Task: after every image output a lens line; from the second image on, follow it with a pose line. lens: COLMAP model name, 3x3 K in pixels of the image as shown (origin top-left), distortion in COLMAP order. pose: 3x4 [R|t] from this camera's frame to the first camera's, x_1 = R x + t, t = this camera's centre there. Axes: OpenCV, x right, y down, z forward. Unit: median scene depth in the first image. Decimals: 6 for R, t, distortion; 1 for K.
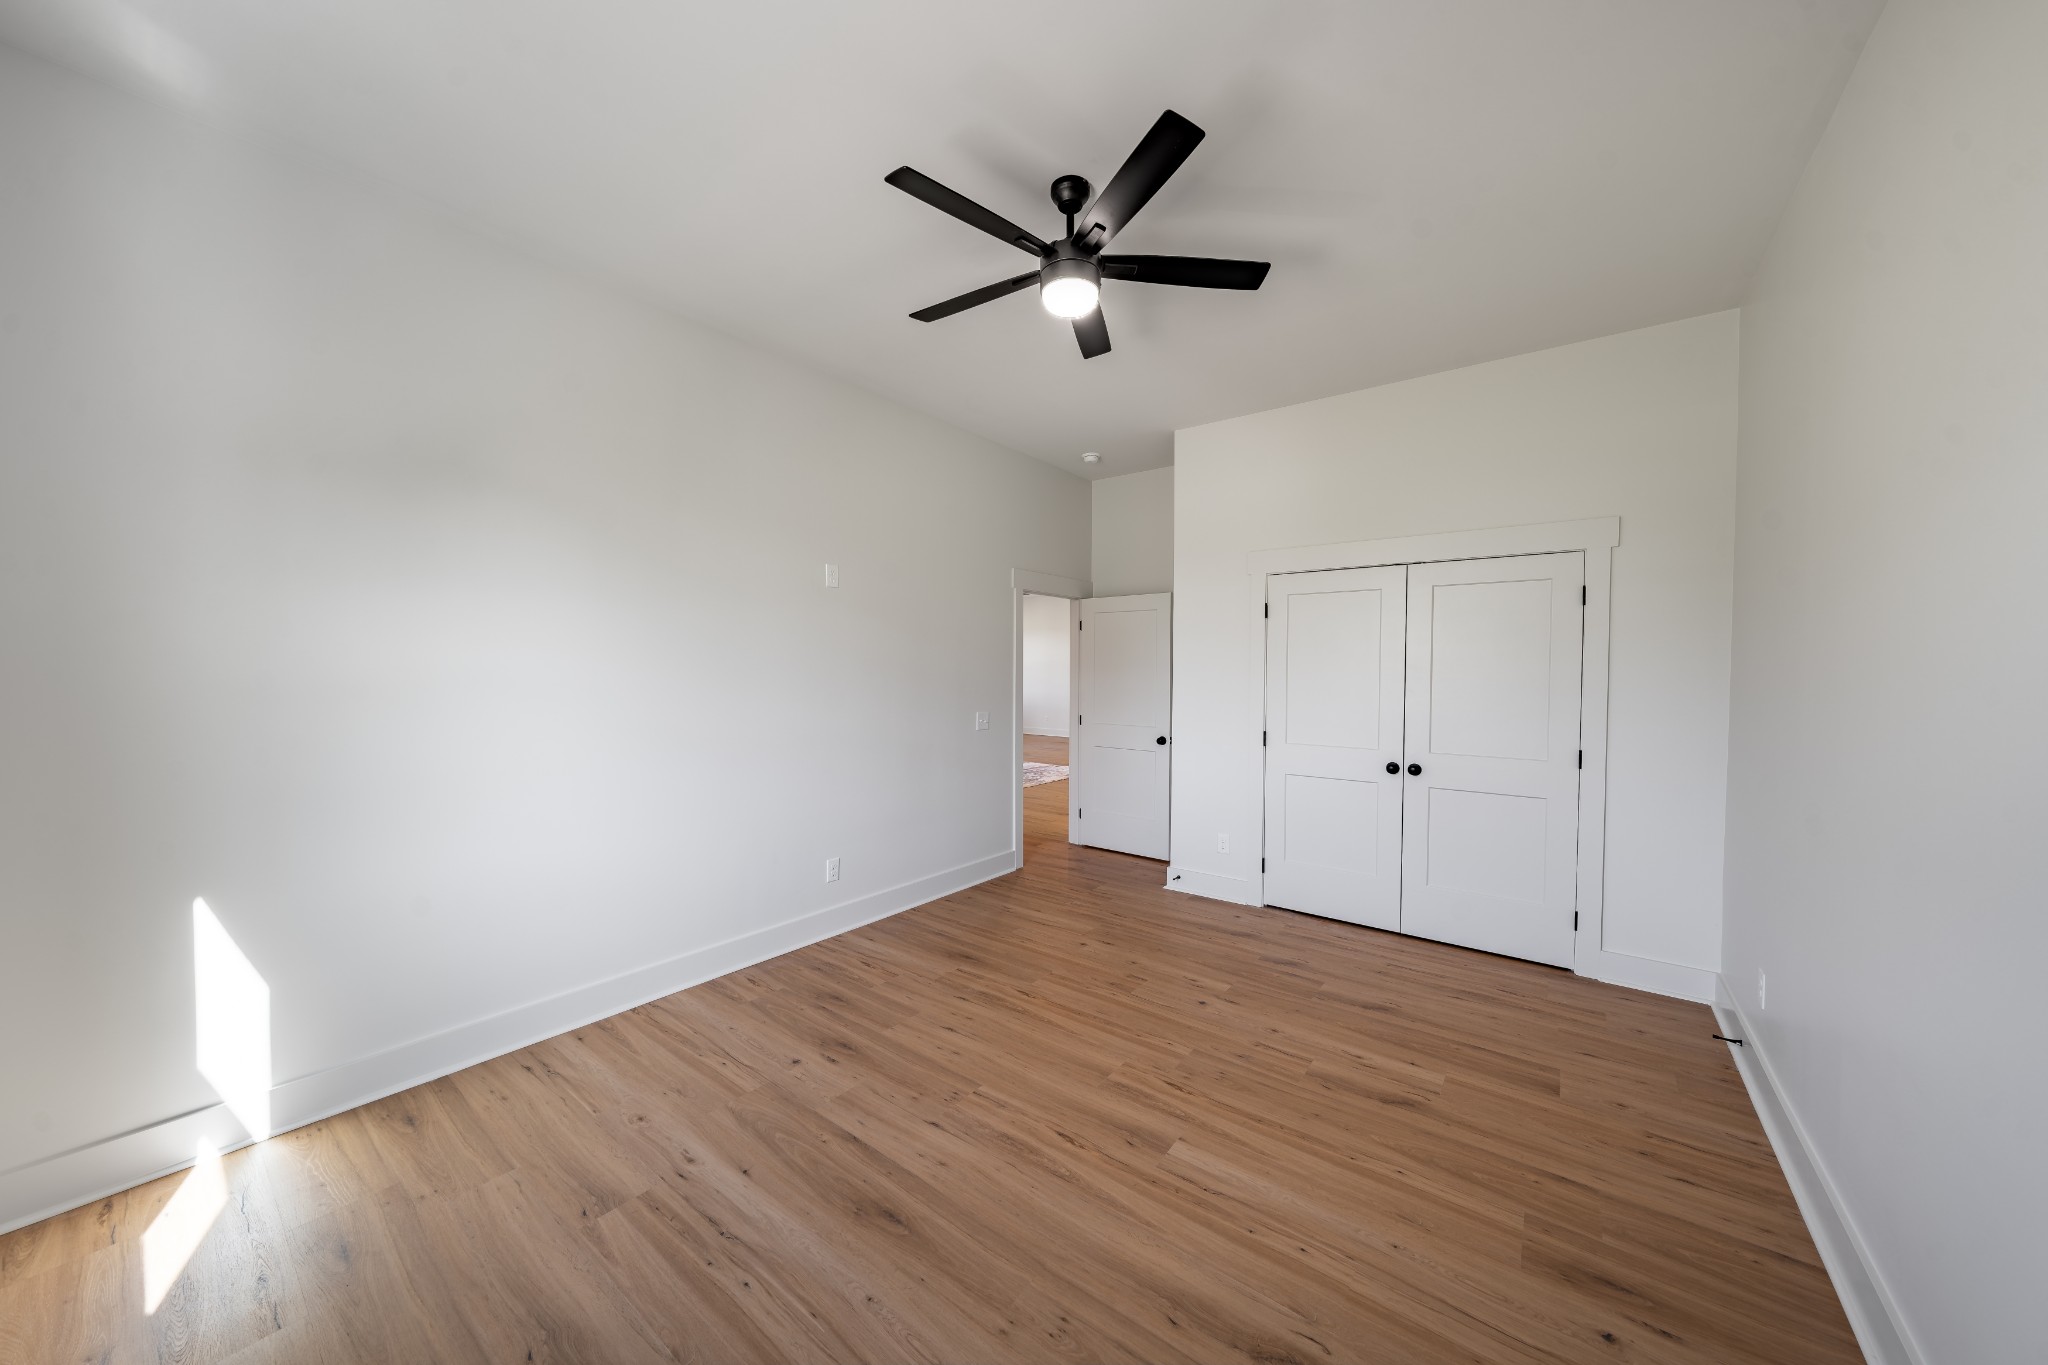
lens RADIAL K [[736.7, 0, 1038.7], [0, 736.7, 695.0], [0, 0, 1]] dist [0.000677, -0.000025]
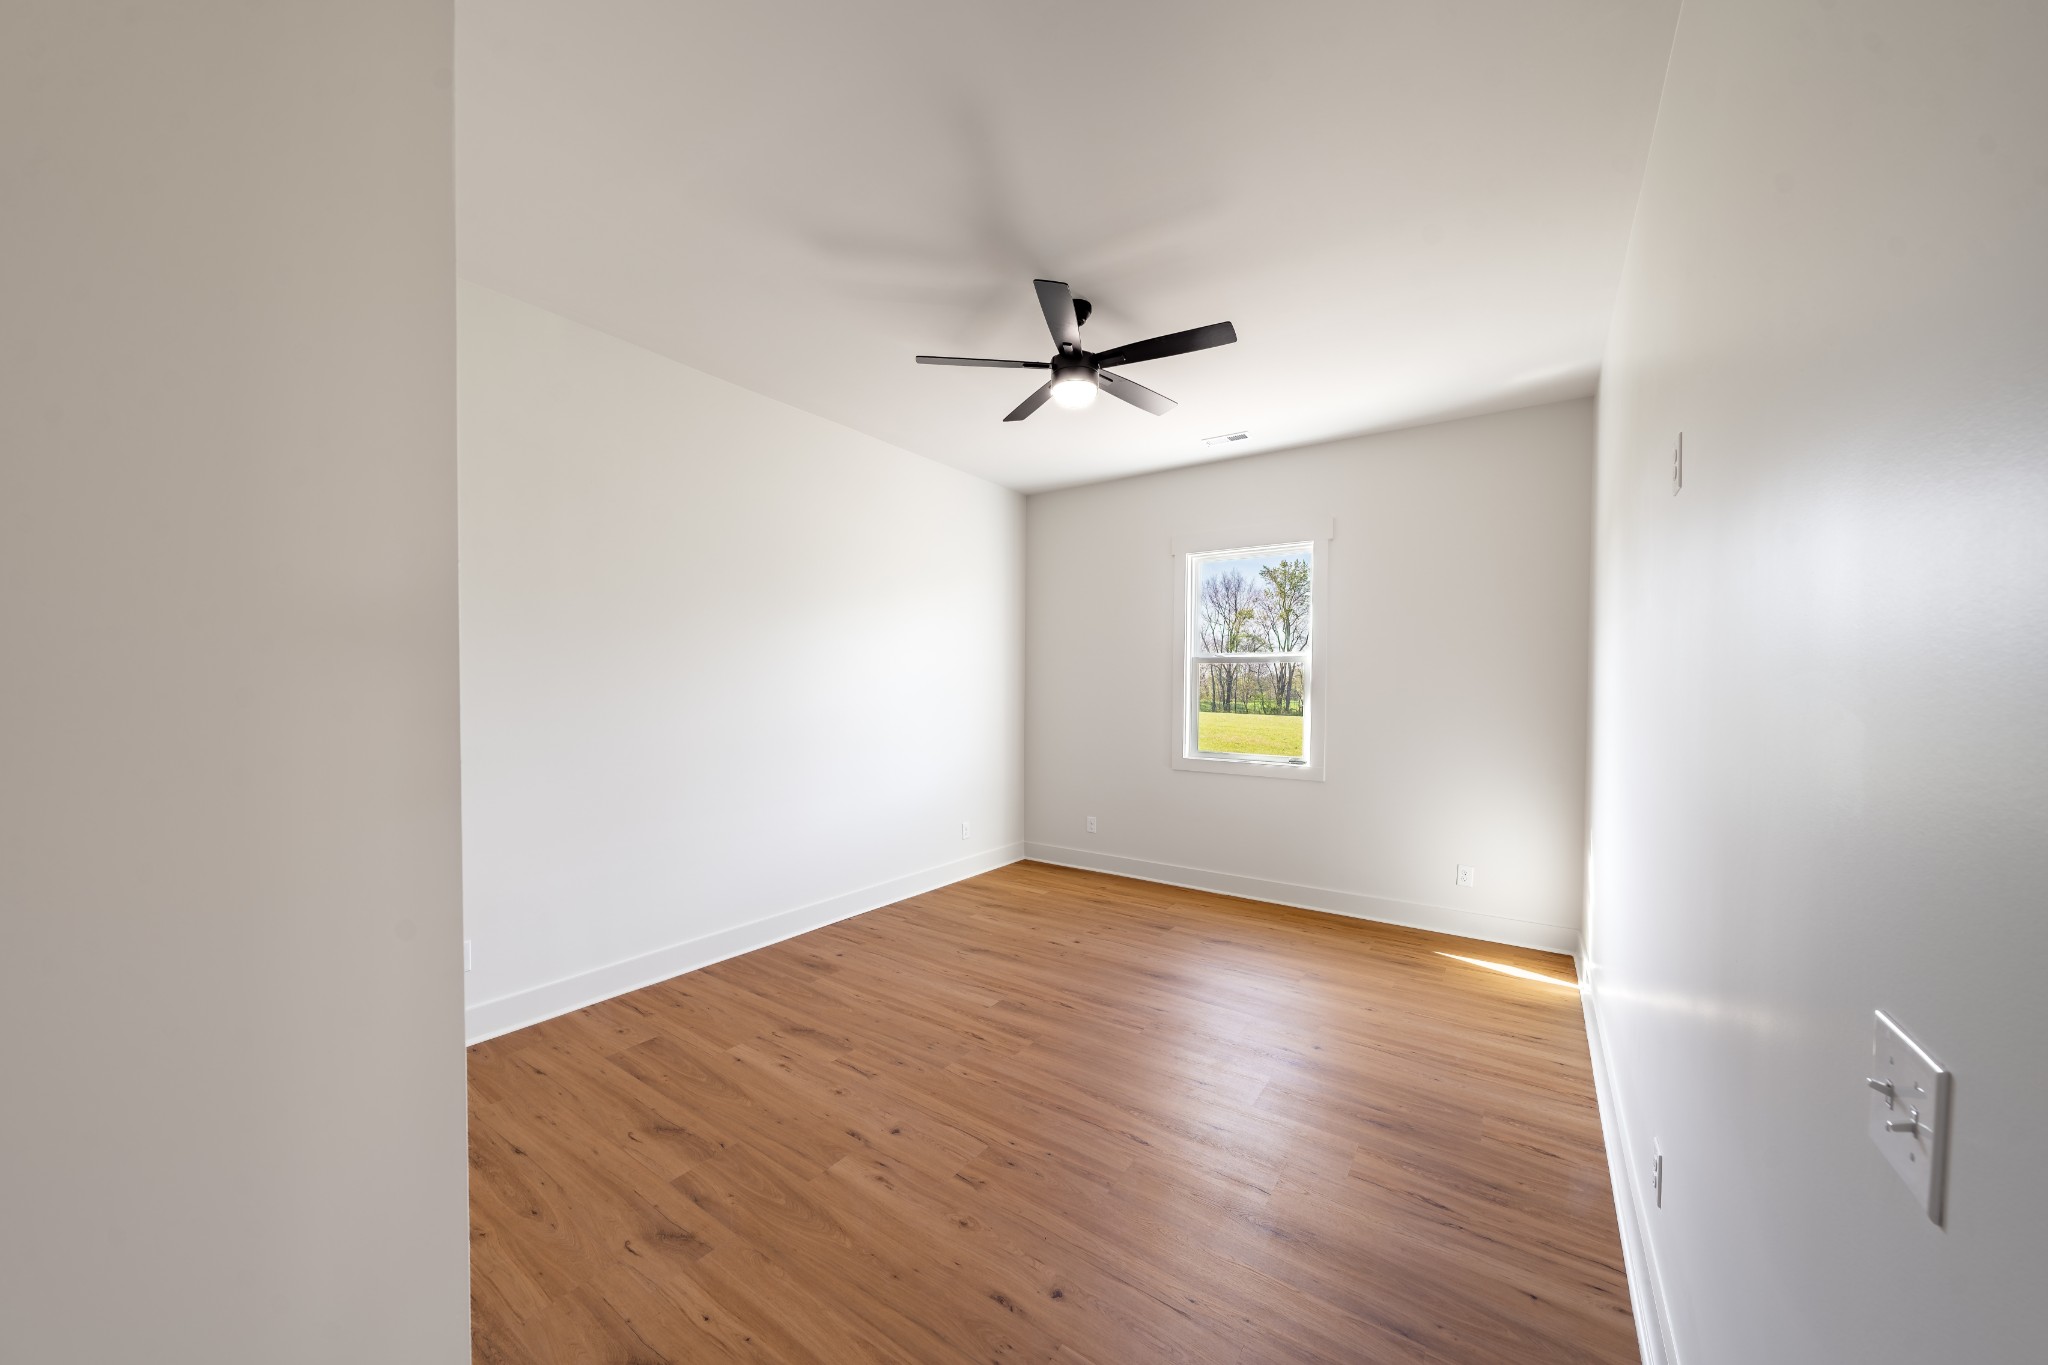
lens RADIAL K [[736.7, 0, 1038.7], [0, 736.7, 695.0], [0, 0, 1]] dist [0.000677, -0.000025]
pose [[-0.998939, -0.011510, -0.044587, 0.131094], [-0.013494, 0.998920, 0.044462, -0.064330], [0.044027, 0.045016, -0.998016, 1.950714]]
